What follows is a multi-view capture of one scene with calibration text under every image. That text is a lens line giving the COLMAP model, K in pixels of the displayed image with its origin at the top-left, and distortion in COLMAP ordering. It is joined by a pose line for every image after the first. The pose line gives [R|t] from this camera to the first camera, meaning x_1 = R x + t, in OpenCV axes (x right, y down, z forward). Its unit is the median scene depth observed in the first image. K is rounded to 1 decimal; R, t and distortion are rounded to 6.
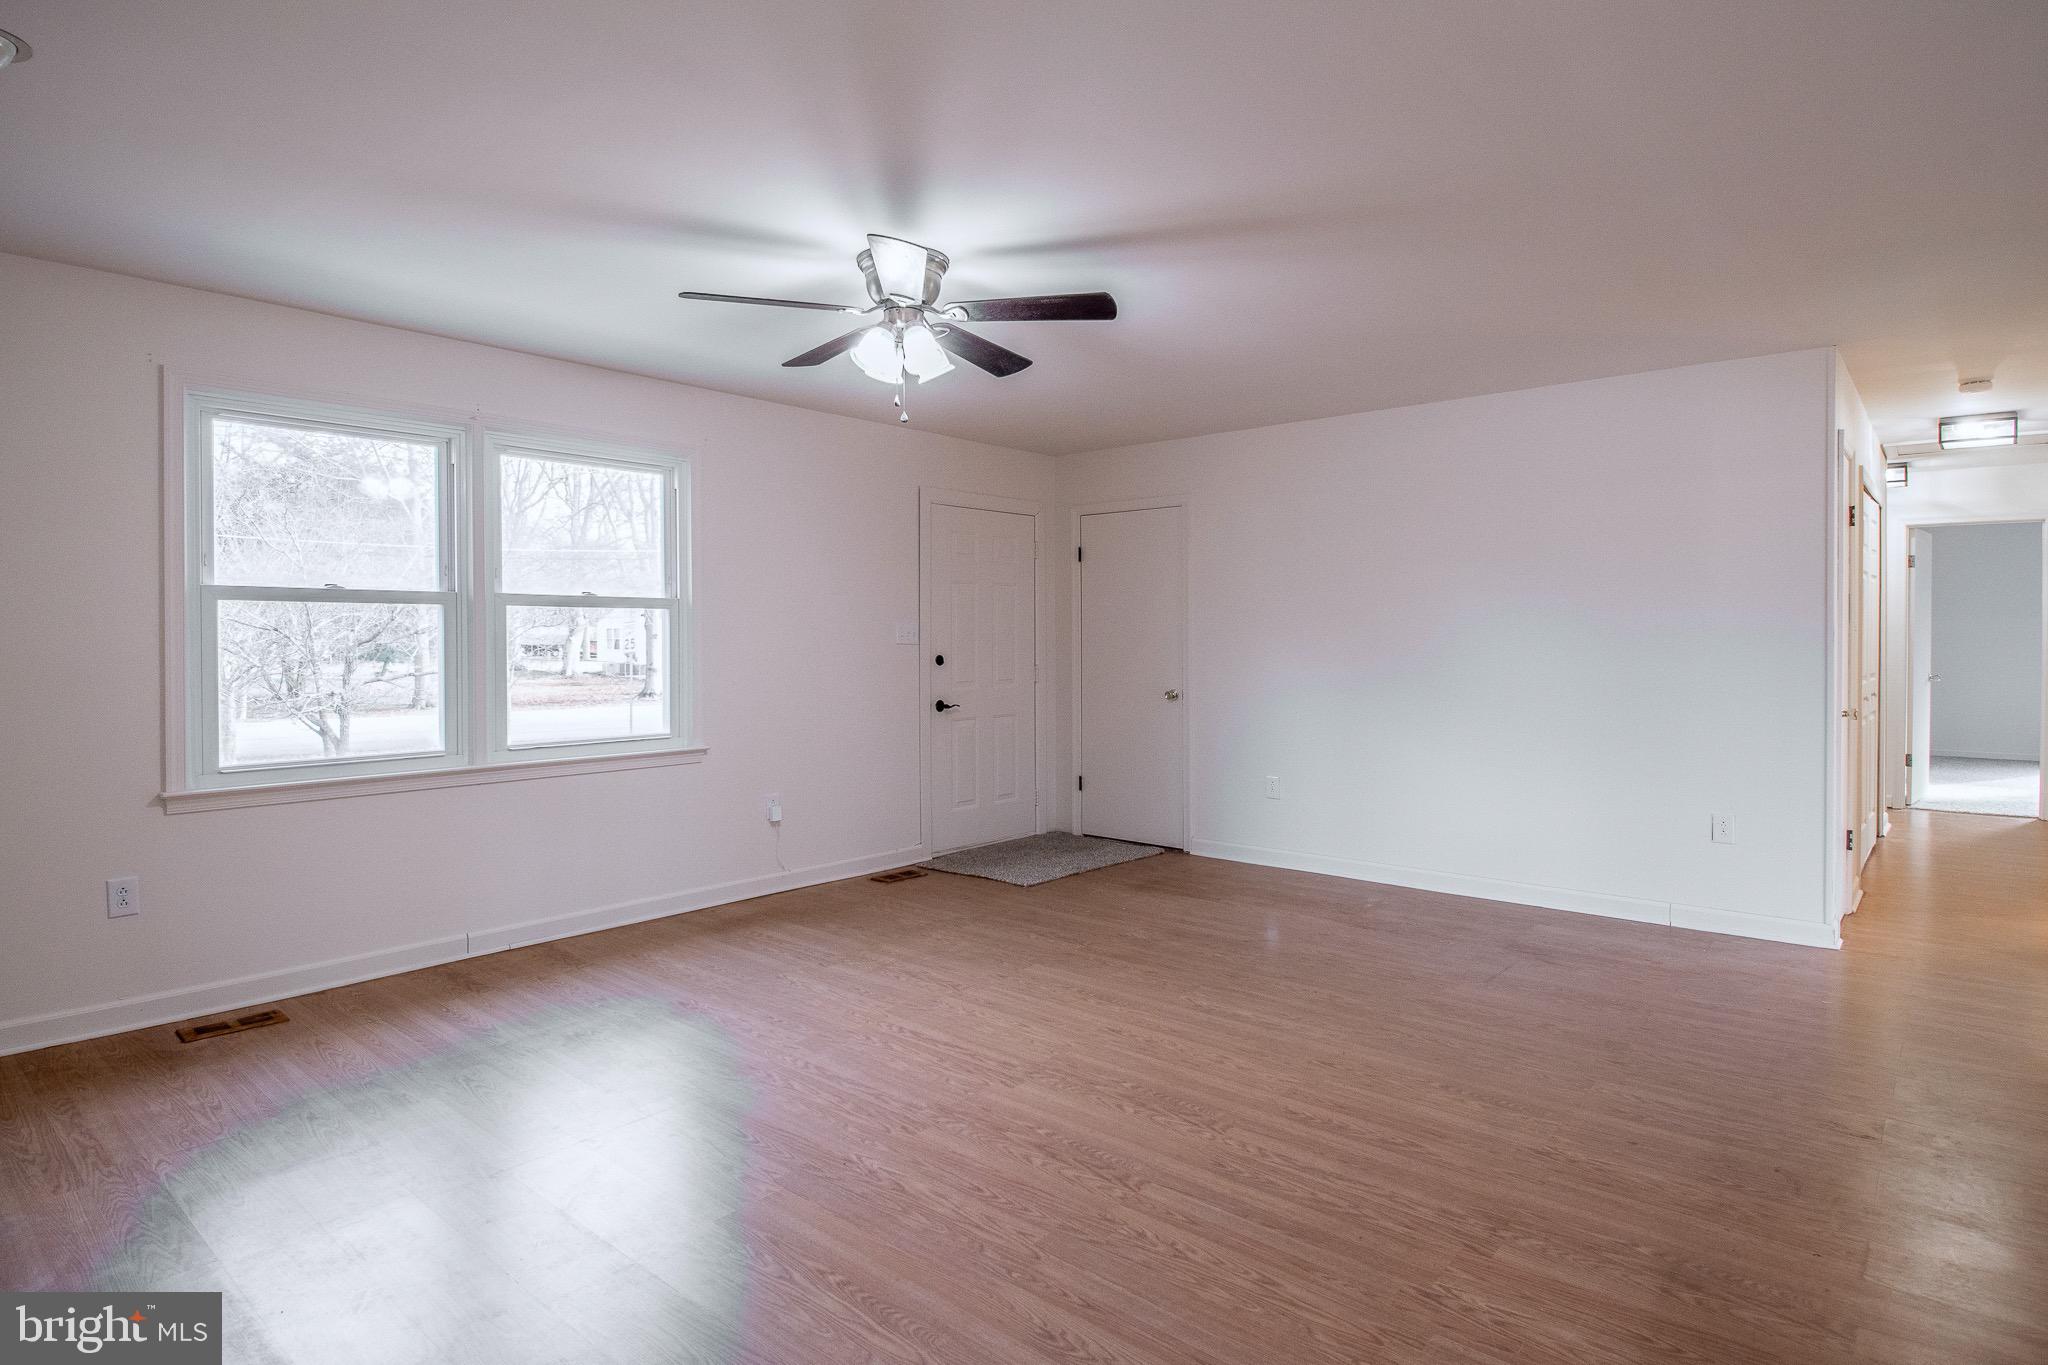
lens RADIAL K [[1083.0, 0, 1024.0], [0, 1083.0, 682.5], [0, 0, 1]] dist [-0.003835, -0.001188]
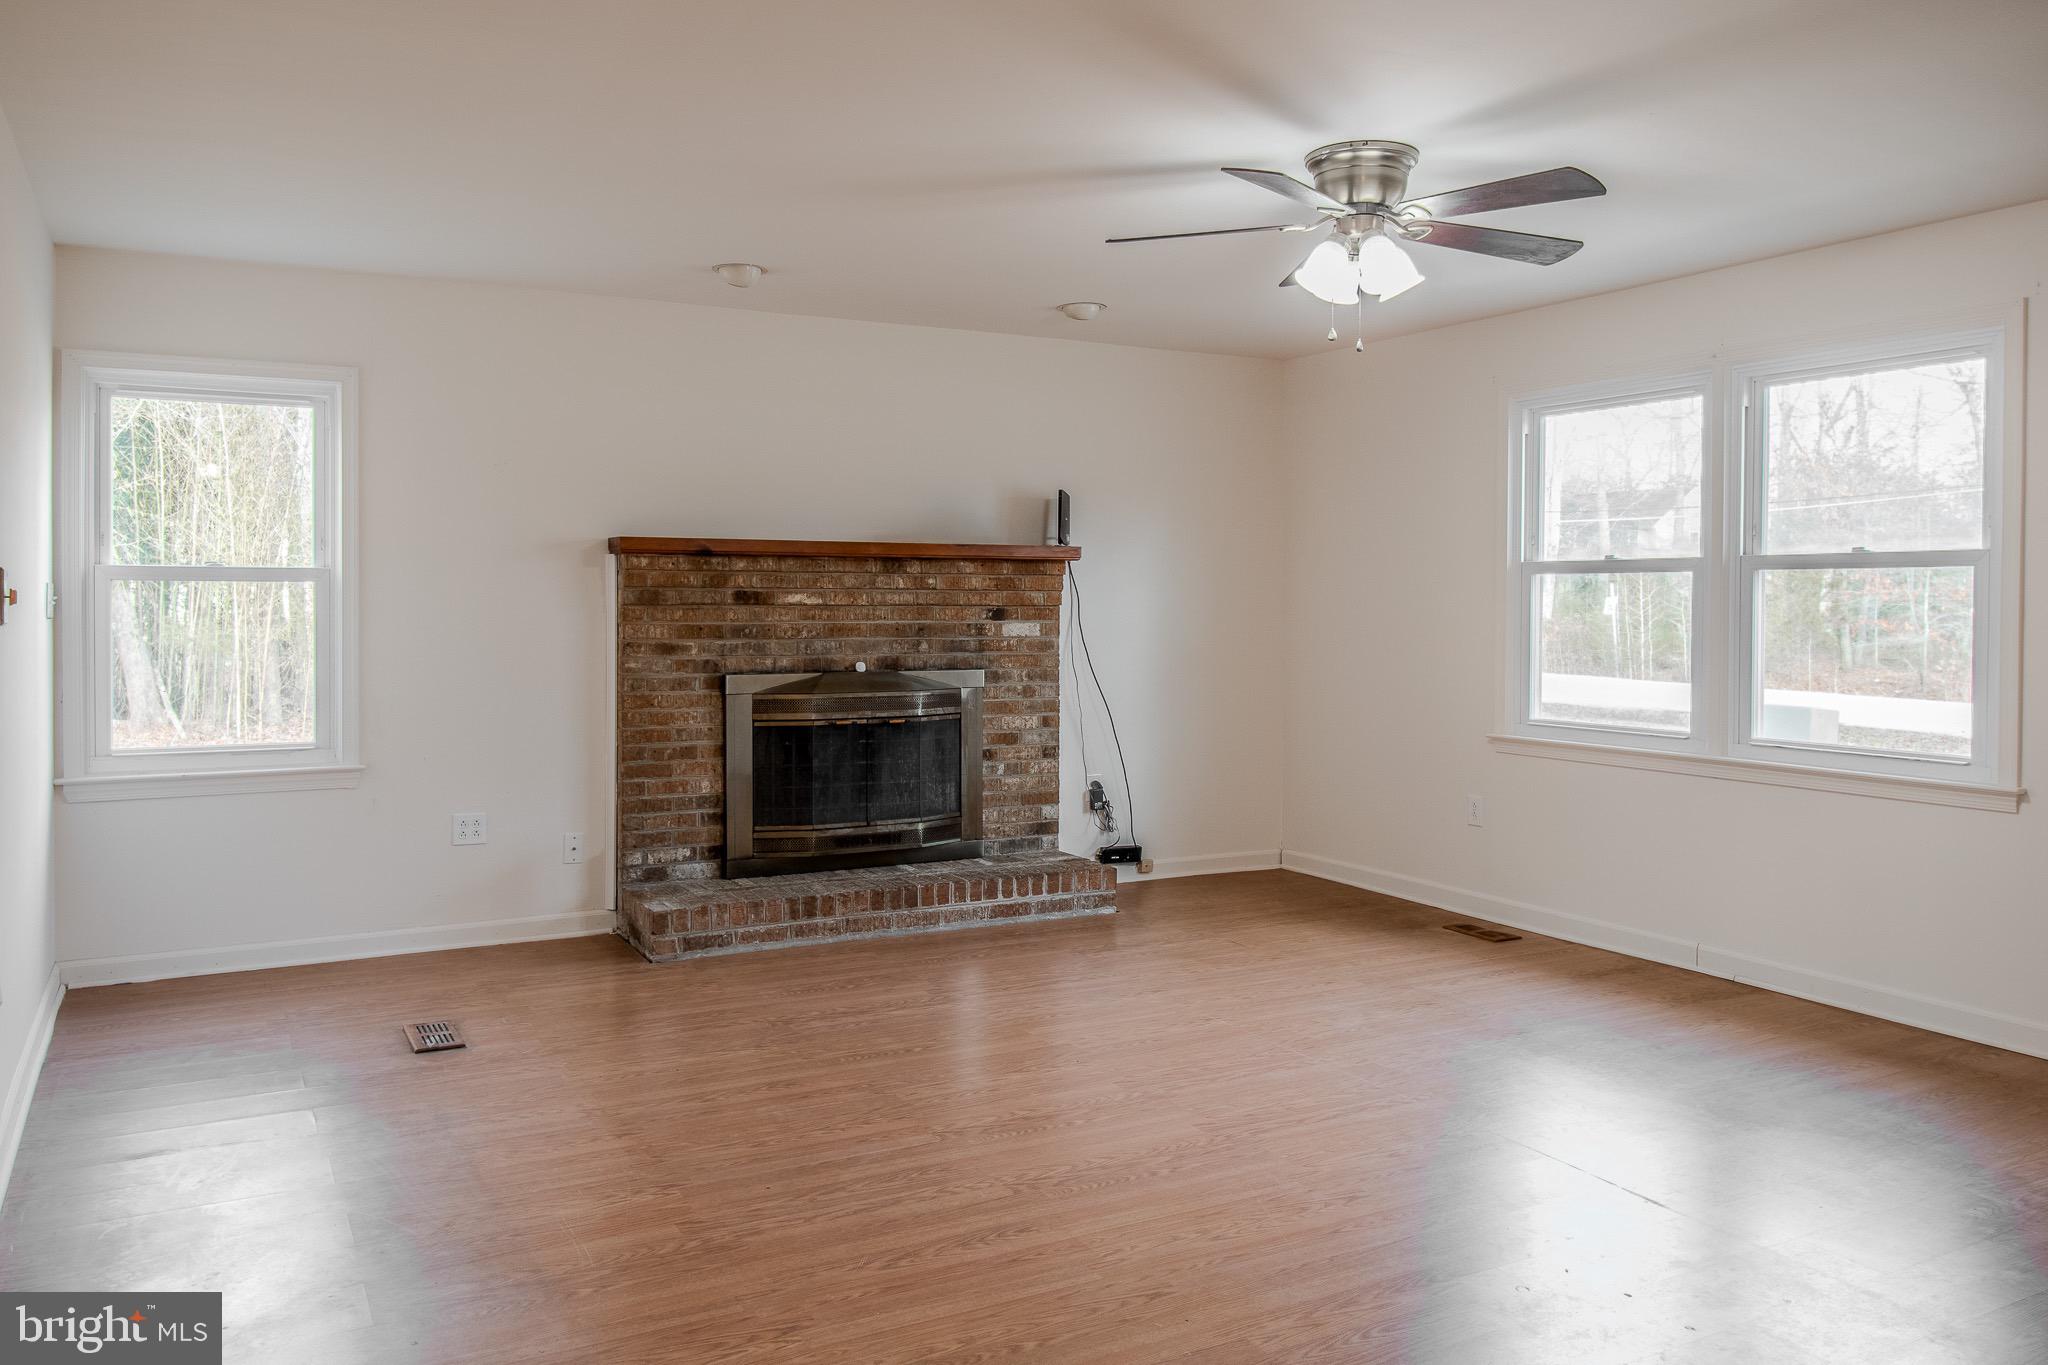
lens RADIAL K [[1497.6, 0, 1024.0], [0, 1497.6, 682.5], [0, 0, 1]] dist [0.008689, 0.001694]
pose [[-0.347006, 0.052000, -0.936420, 1.146584], [-0.035581, 0.997013, 0.068550, -0.064165], [0.937188, 0.057106, -0.344119, 1.249671]]
